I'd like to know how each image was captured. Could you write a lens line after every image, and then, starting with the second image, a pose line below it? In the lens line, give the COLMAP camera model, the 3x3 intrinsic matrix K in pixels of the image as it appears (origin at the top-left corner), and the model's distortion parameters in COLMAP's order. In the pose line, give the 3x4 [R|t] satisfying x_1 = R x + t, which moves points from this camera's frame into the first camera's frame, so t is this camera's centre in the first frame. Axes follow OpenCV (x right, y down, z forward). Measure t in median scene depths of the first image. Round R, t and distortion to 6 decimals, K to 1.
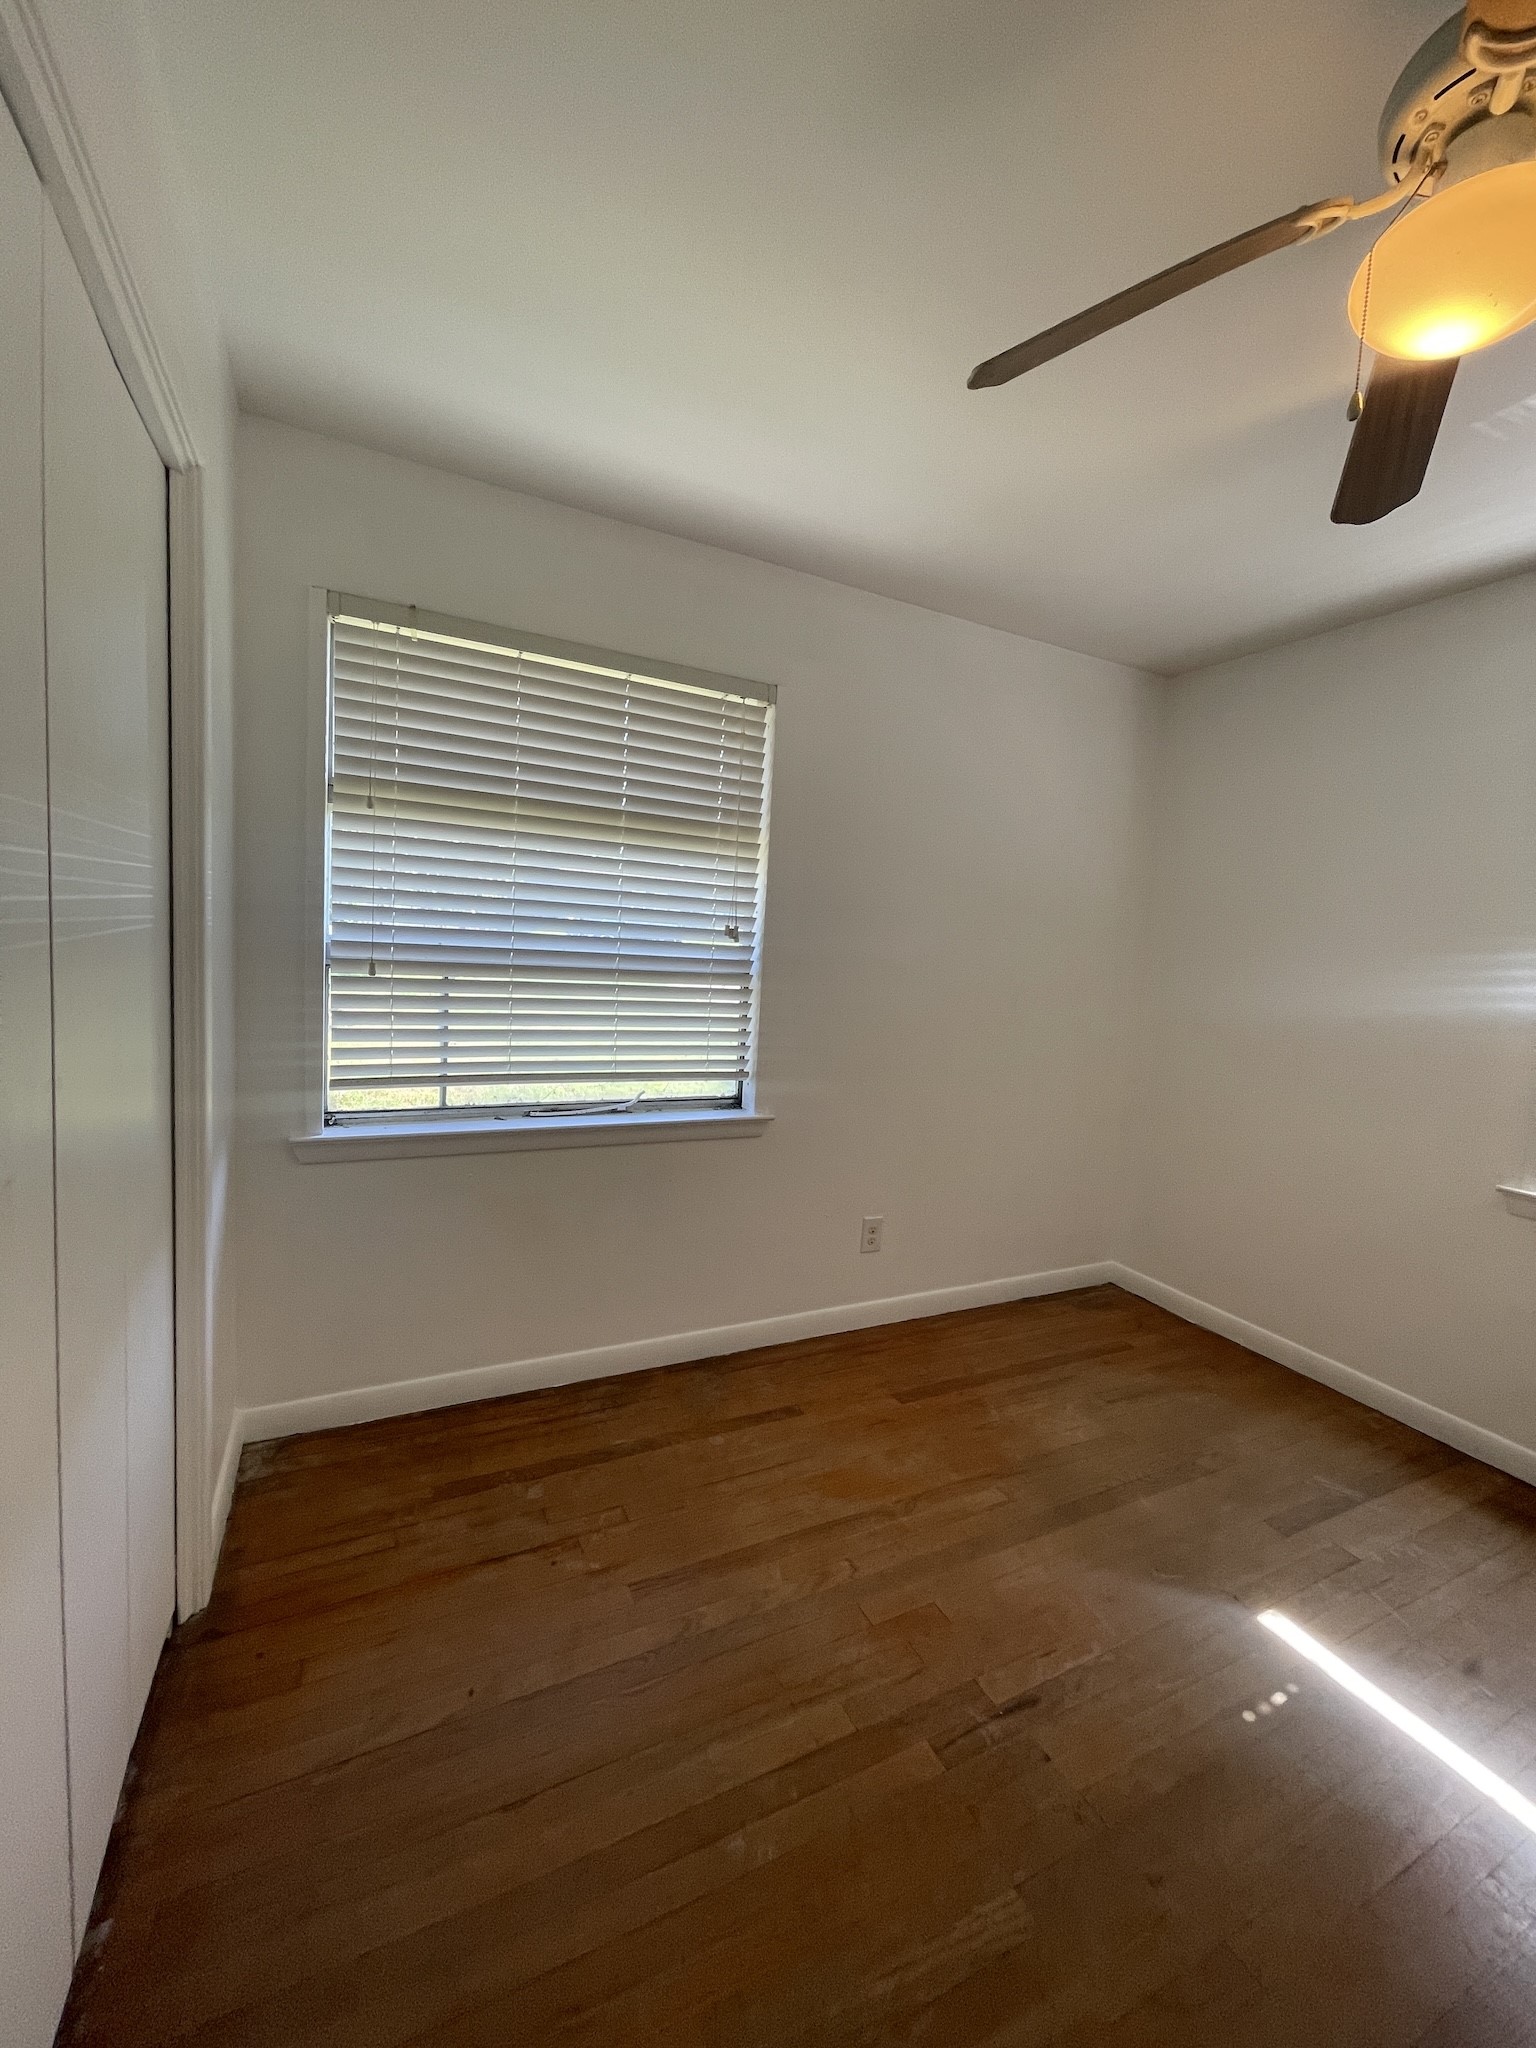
lens RADIAL K [[824.1, 0, 768.2], [0, 824.1, 1019.0], [0, 0, 1]] dist [-0.002760, 0.000768]
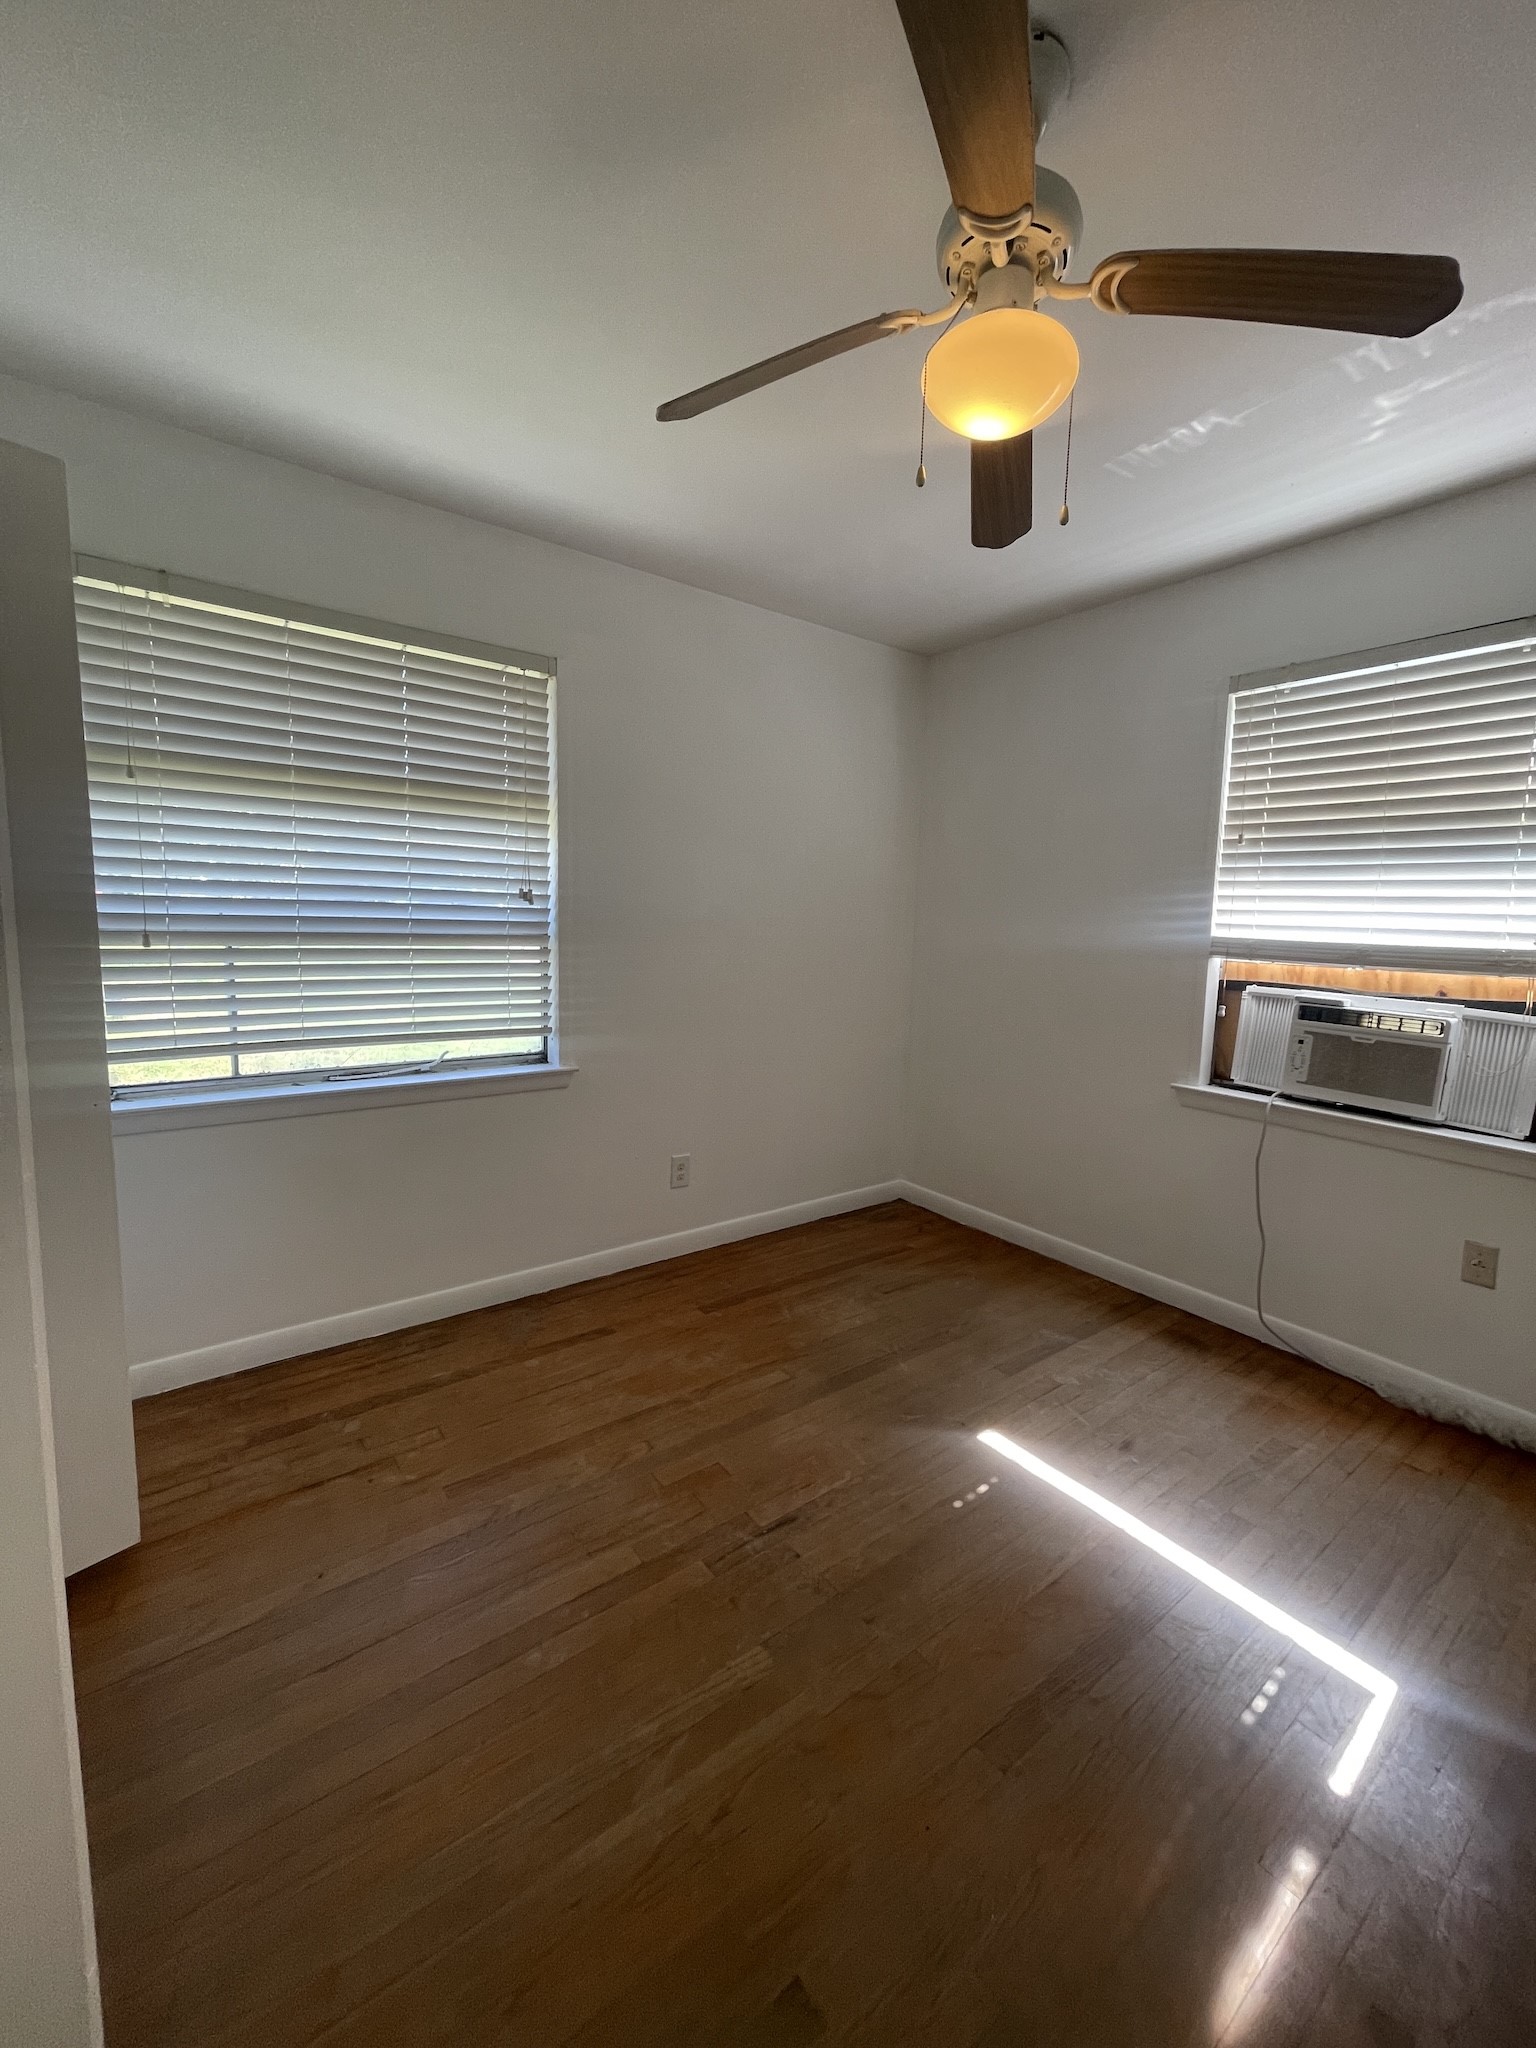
lens RADIAL K [[824.1, 0, 765.1], [0, 824.1, 1017.8], [0, 0, 1]] dist [-0.002760, 0.000768]
pose [[0.982689, -0.052272, 0.177736, 0.073703], [0.045332, 0.998051, 0.042888, 0.023706], [-0.179631, -0.034089, 0.983143, -0.115687]]
